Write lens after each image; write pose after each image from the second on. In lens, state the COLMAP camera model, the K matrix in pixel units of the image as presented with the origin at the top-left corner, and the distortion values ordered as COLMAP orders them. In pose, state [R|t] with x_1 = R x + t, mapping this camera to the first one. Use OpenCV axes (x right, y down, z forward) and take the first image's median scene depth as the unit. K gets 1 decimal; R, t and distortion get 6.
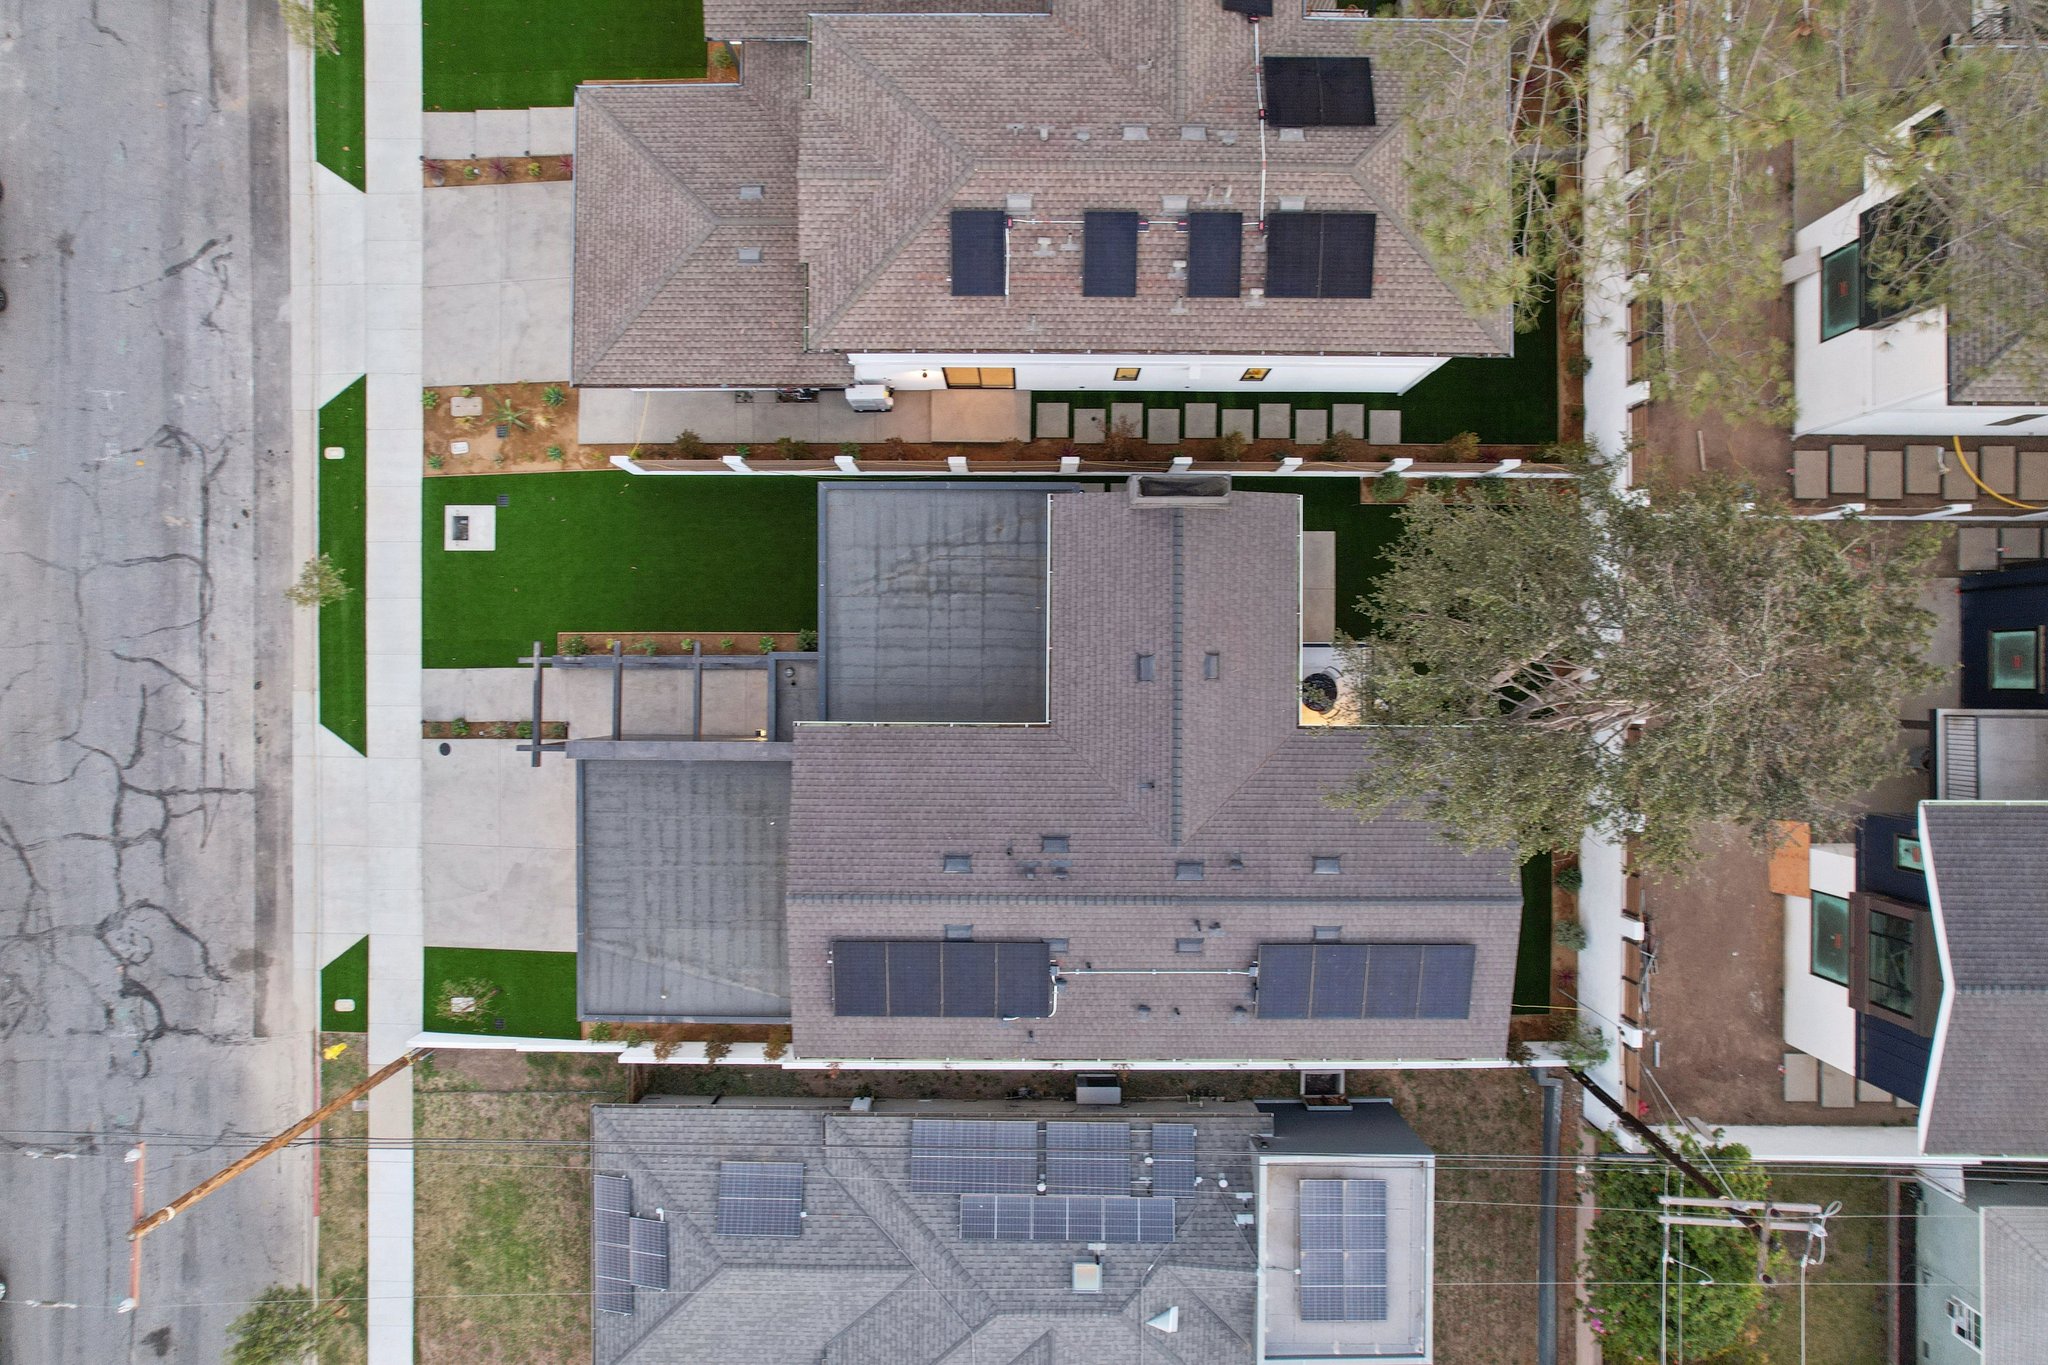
lens RADIAL K [[1313.8, 0, 1017.8], [0, 1313.8, 683.4], [0, 0, 1]] dist [-0.076464, 0.066730]
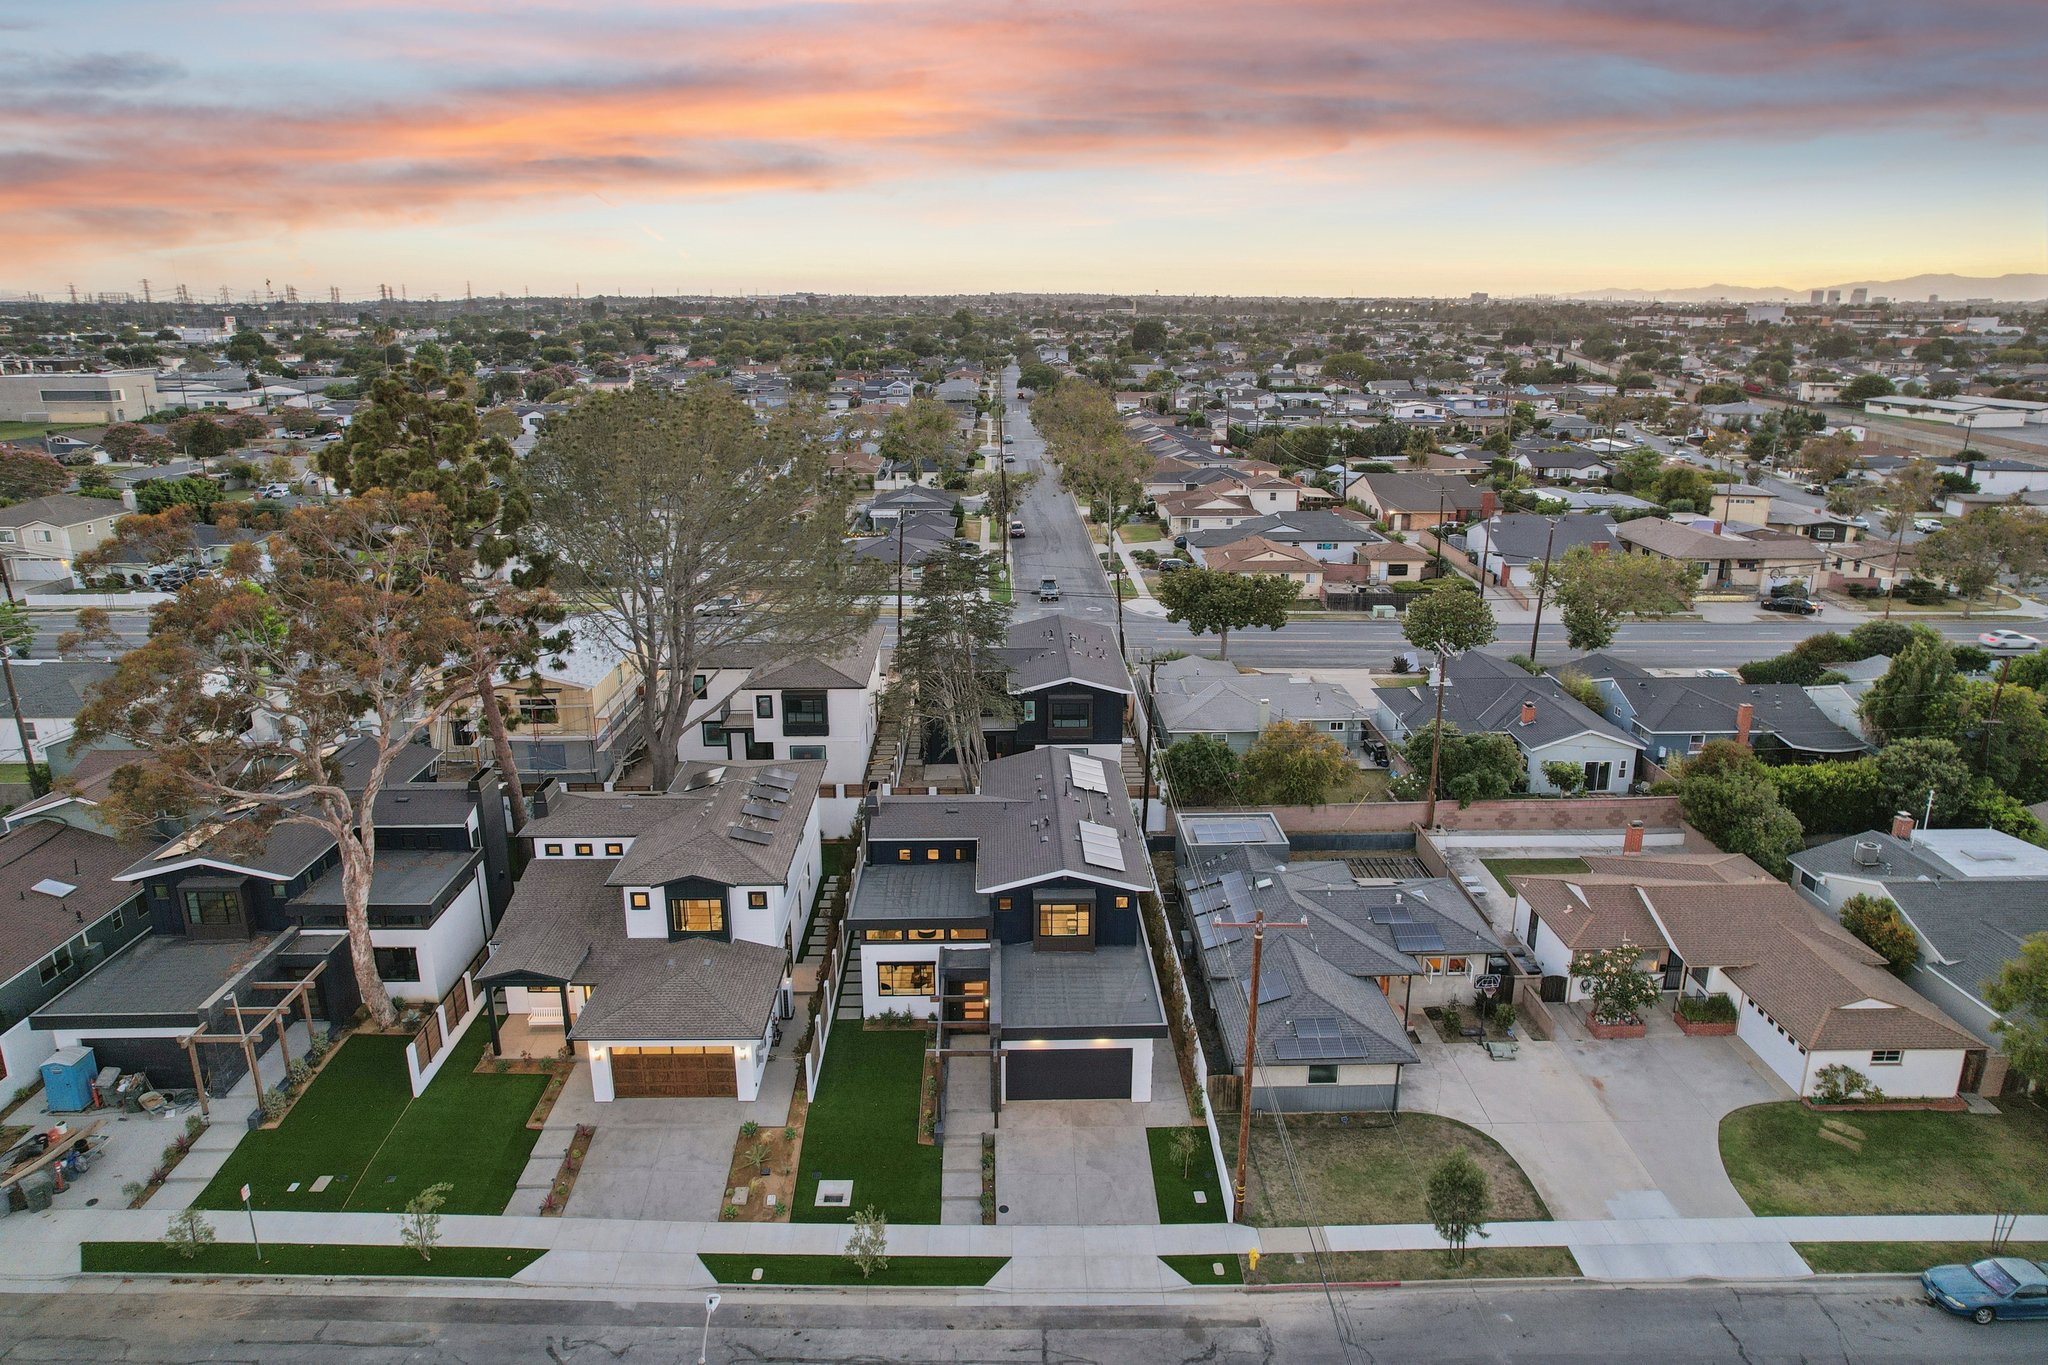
lens RADIAL K [[1316.0, 0, 1028.3], [0, 1316.0, 674.0], [0, 0, 1]] dist [-0.077960, 0.071594]
pose [[-0.030022, -0.276018, 0.960683, -1.551244], [0.999450, -0.021851, 0.024956, 0.055387], [0.014103, 0.960904, 0.276523, 0.132934]]
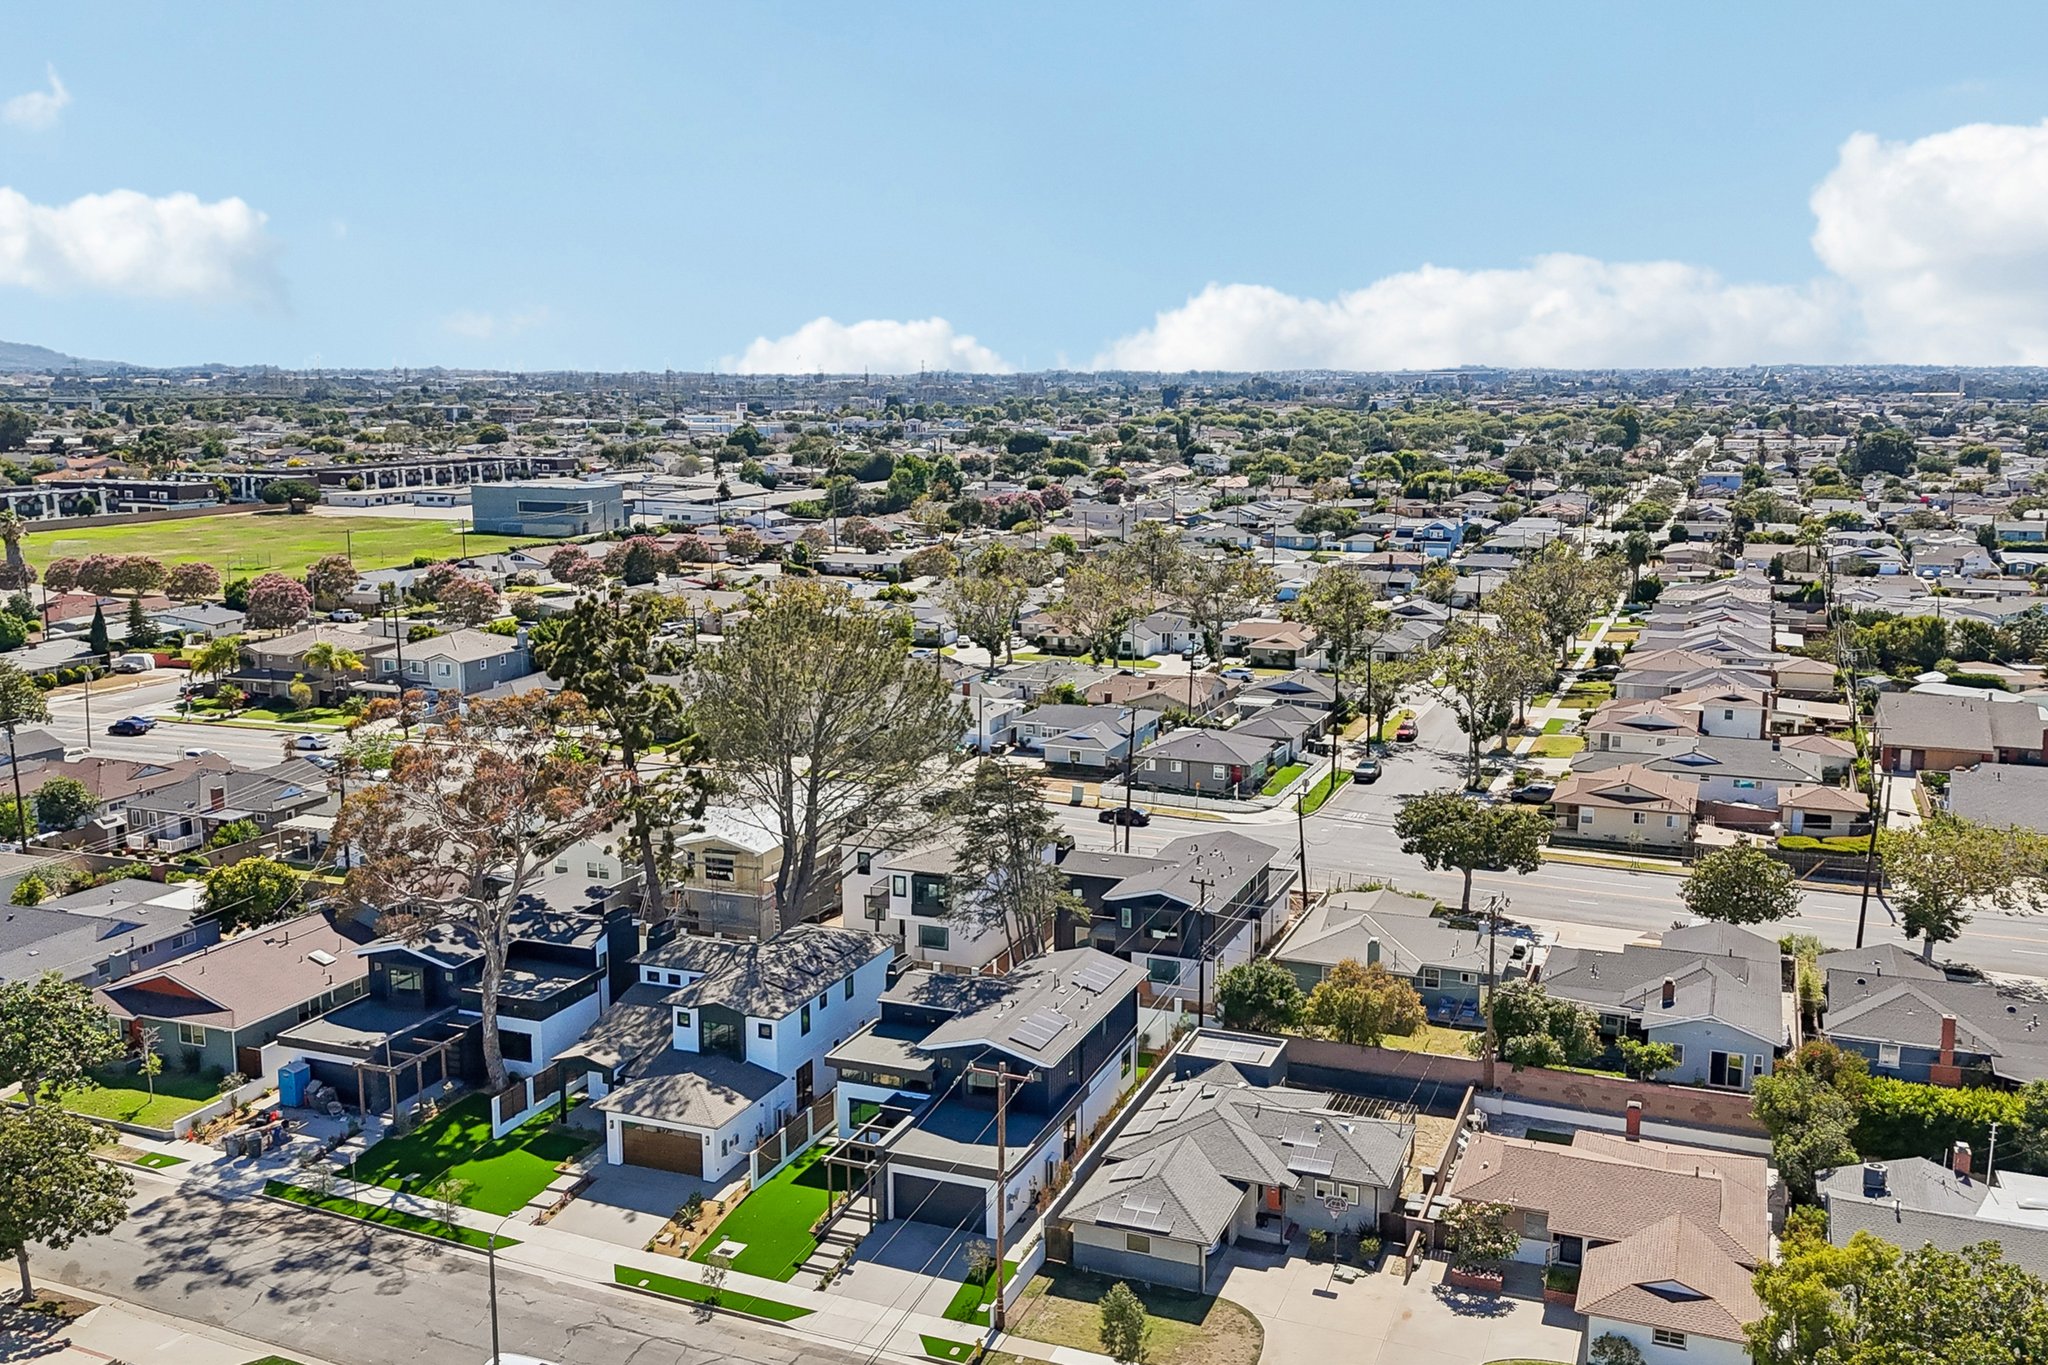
lens RADIAL K [[1829.1, 0, 1024.0], [0, 1829.1, 682.5], [0, 0, 1]] dist [0.113752, -0.193702]
pose [[0.366261, -0.156188, 0.917310, -2.415532], [0.930417, 0.047385, -0.363426, 1.102811], [0.013296, 0.986590, 0.162676, -0.136088]]
